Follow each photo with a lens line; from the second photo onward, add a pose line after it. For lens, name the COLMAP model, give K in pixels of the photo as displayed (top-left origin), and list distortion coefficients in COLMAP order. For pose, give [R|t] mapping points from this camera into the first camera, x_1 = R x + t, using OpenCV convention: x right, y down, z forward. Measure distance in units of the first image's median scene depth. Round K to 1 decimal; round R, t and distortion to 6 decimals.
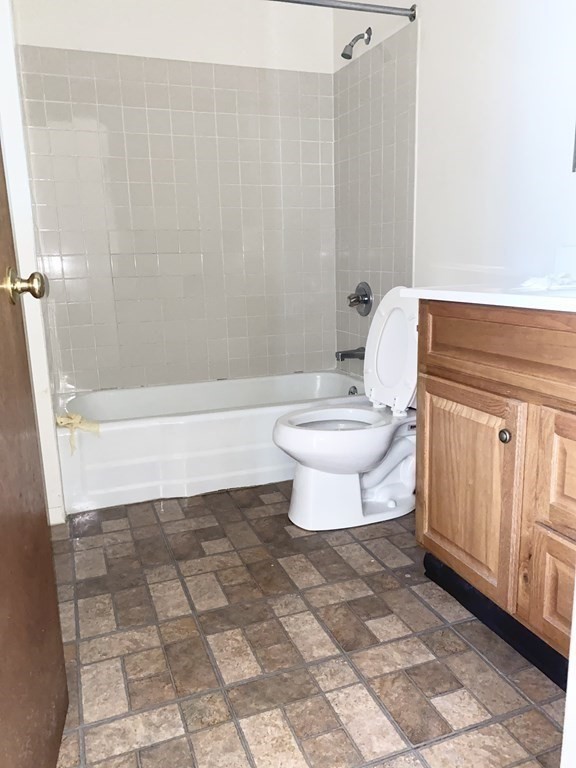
lens RADIAL K [[590.3, 0, 288.4], [0, 590.3, 380.3], [0, 0, 1]] dist [0.004128, -0.004319]
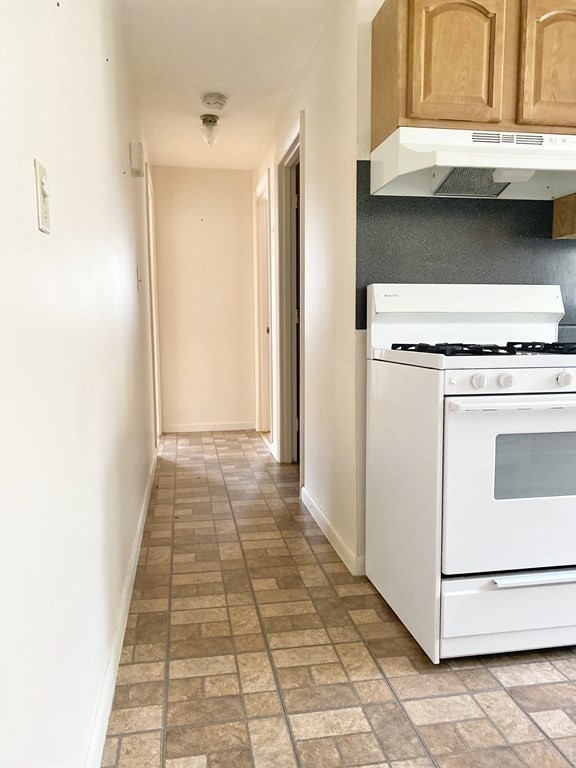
lens RADIAL K [[590.3, 0, 288.4], [0, 590.3, 385.8], [0, 0, 1]] dist [0.004128, -0.004319]
pose [[-0.174831, 0.121643, -0.977055, 0.276329], [-0.202172, 0.966759, 0.156537, -0.087736], [0.963619, 0.224900, -0.144426, 0.340255]]
